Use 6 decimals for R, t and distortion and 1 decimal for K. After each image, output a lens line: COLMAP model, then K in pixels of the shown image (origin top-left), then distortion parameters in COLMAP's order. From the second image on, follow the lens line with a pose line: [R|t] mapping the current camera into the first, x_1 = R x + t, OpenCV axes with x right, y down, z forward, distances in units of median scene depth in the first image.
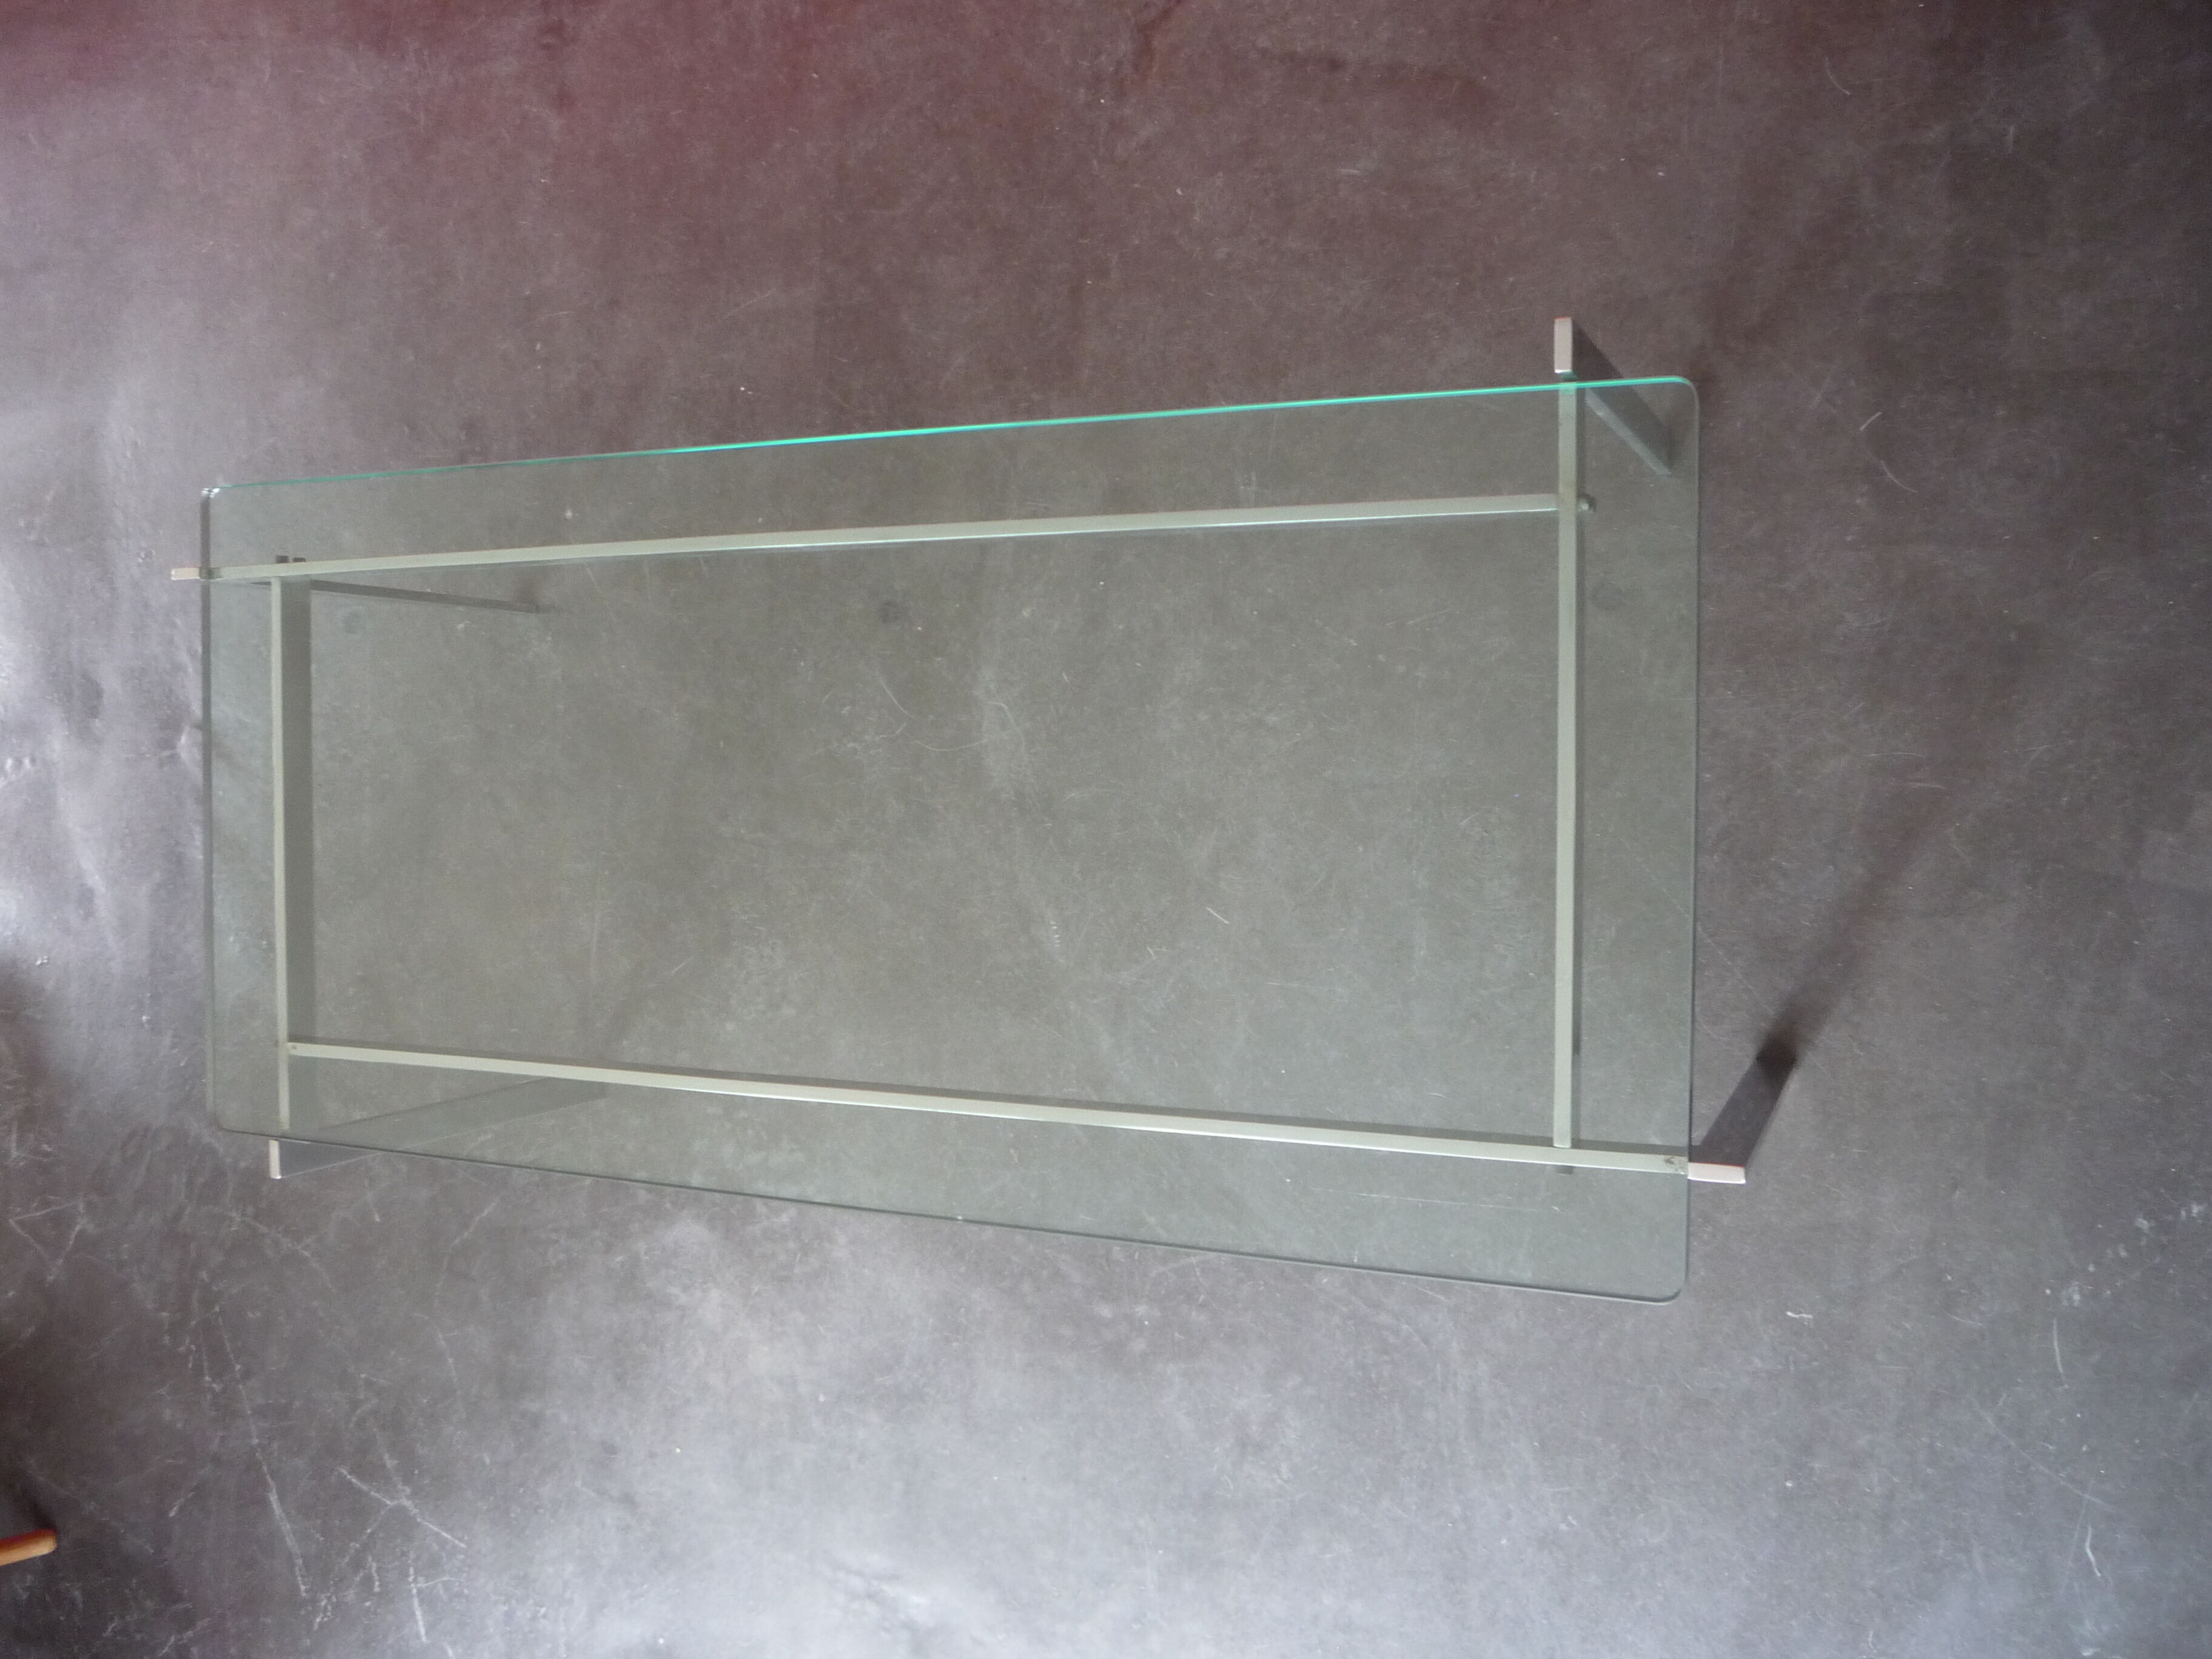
lens RADIAL K [[1932.9, 0, 1103.6], [0, 1932.9, 814.3], [0, 0, 1]] dist [-0.063870, 0.033280]
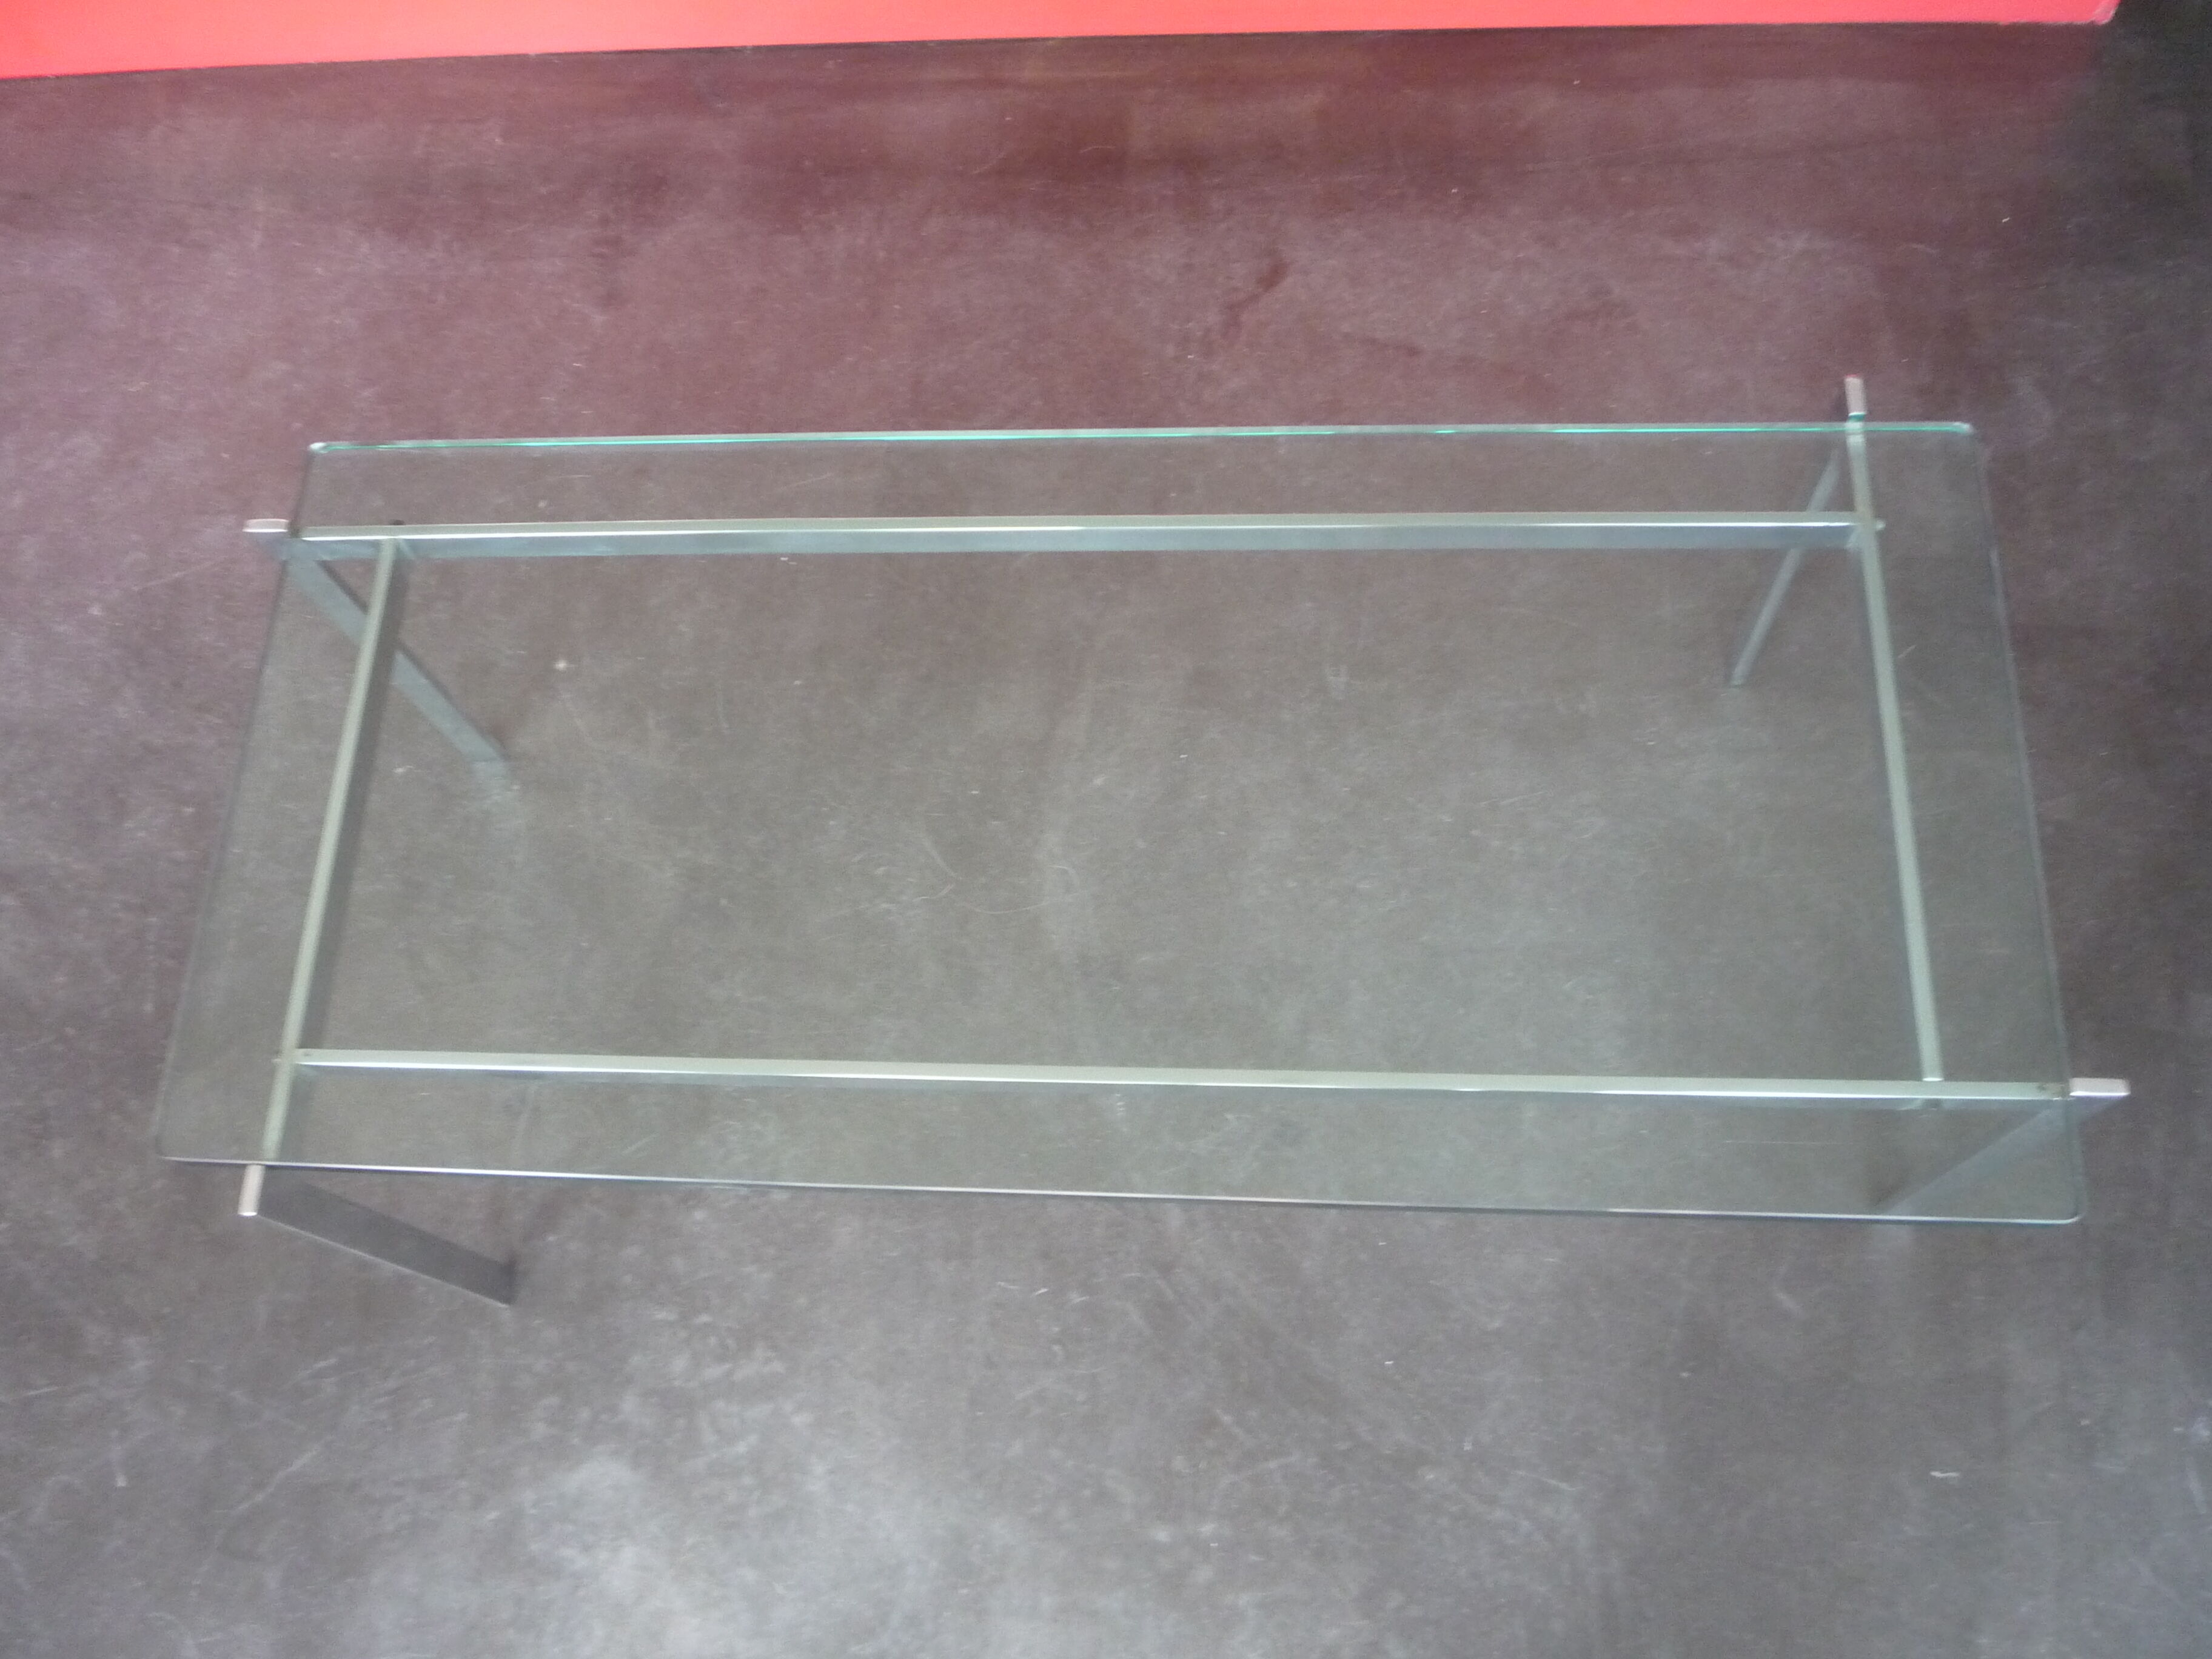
lens RADIAL K [[1932.9, 0, 1104.0], [0, 1932.9, 814.7], [0, 0, 1]] dist [-0.063870, 0.033280]
pose [[0.949142, 0.152474, 0.275466, -0.309176], [-0.033782, 0.919182, -0.392381, 0.300535], [-0.313032, 0.363120, 0.877585, 0.143323]]
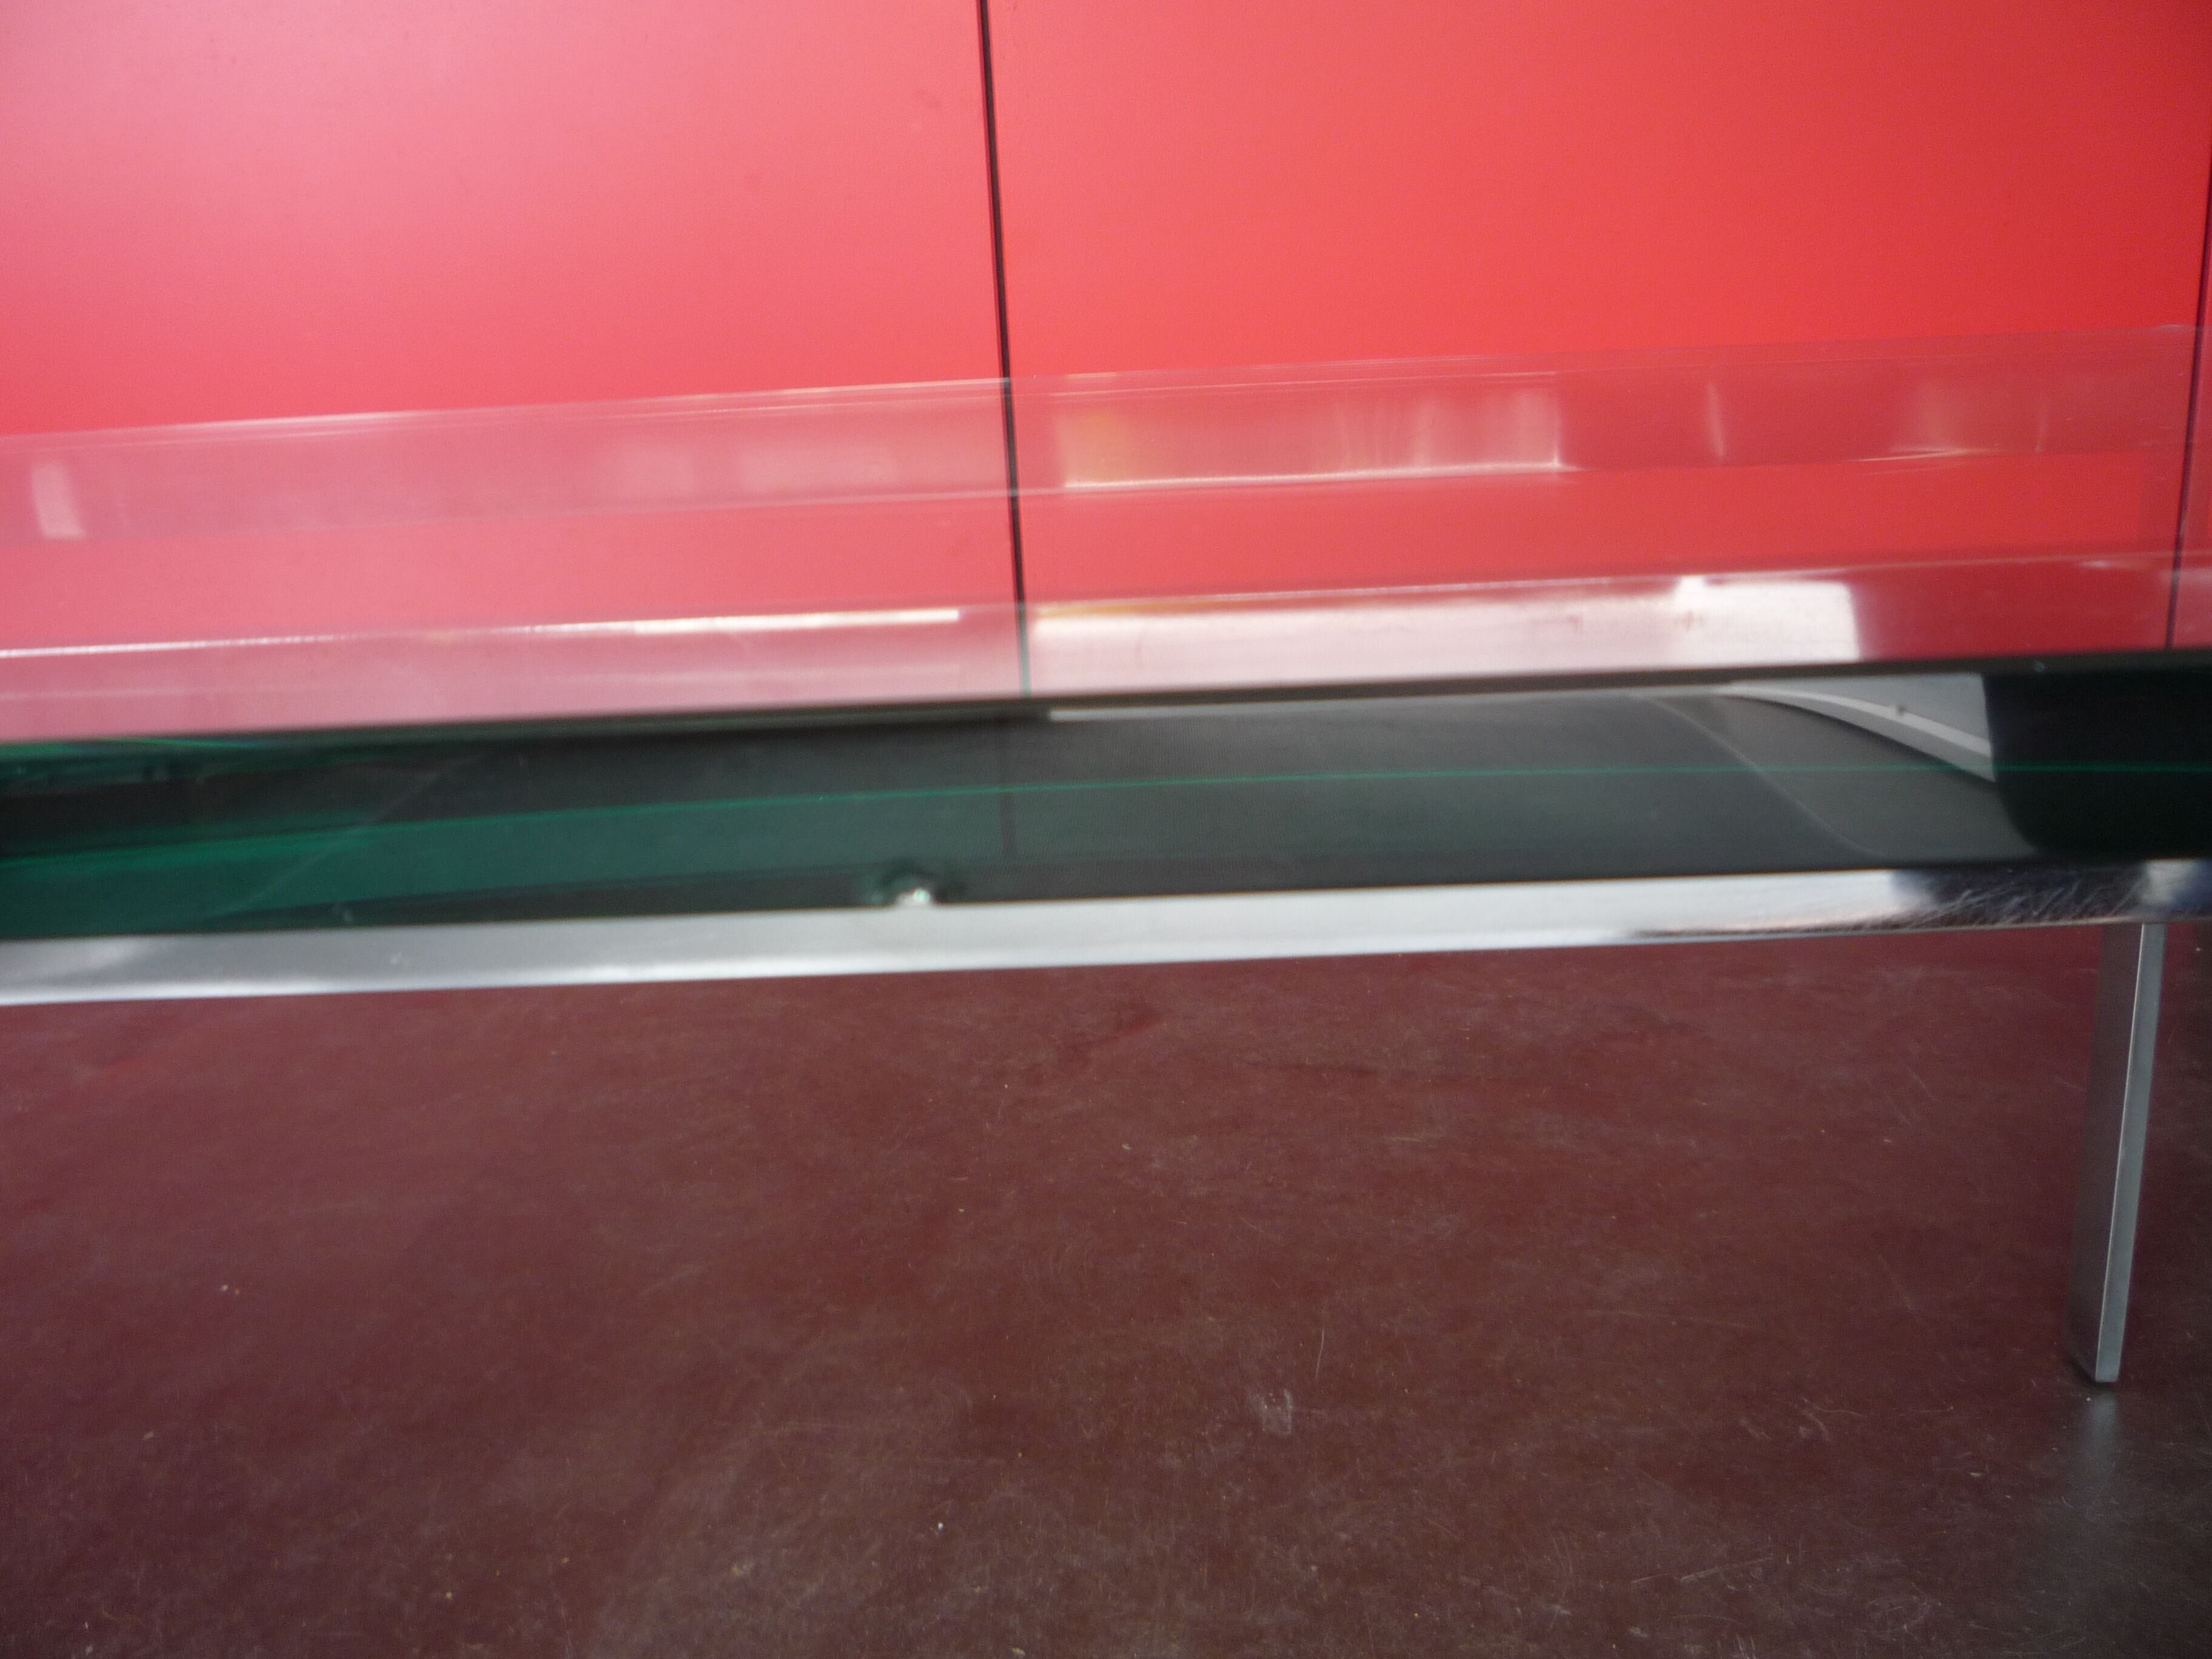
lens RADIAL K [[1932.9, 0, 1100.8], [0, 1932.9, 833.6], [0, 0, 1]] dist [-0.063870, 0.033280]
pose [[0.935088, 0.343659, 0.086654, -0.058627], [-0.013325, 0.278415, -0.960368, 0.255510], [-0.354165, 0.896874, 0.264922, 0.723116]]
